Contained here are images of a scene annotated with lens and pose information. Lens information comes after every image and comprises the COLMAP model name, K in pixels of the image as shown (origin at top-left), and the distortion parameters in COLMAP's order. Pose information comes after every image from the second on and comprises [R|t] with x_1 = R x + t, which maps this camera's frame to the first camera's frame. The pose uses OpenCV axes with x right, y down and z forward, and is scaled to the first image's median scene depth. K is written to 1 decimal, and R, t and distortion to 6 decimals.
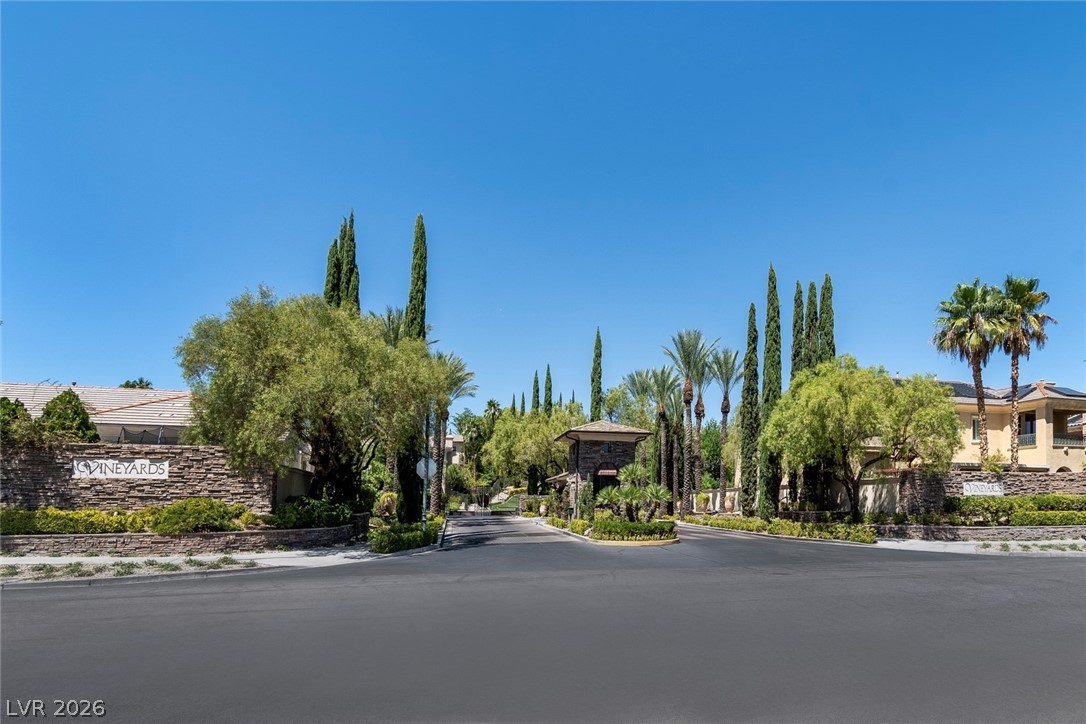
lens RADIAL K [[471.1, 0, 541.7], [0, 471.1, 367.0], [0, 0, 1]] dist [0.003070, -0.004007]
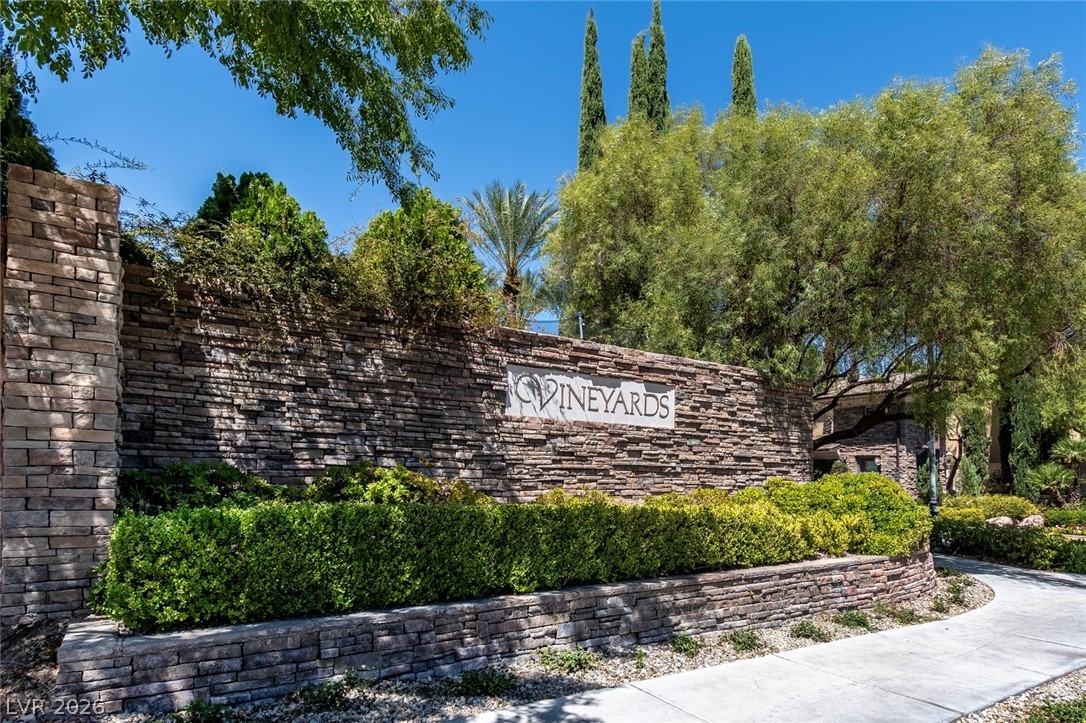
lens RADIAL K [[531.7, 0, 543.0], [0, 531.7, 359.1], [0, 0, 1]] dist [-0.000735, 0.000147]
pose [[0.939091, 0.090515, 0.331534, -1.097862], [-0.111368, 0.992787, 0.044405, 0.163322], [-0.325123, -0.078623, 0.942398, 0.568449]]
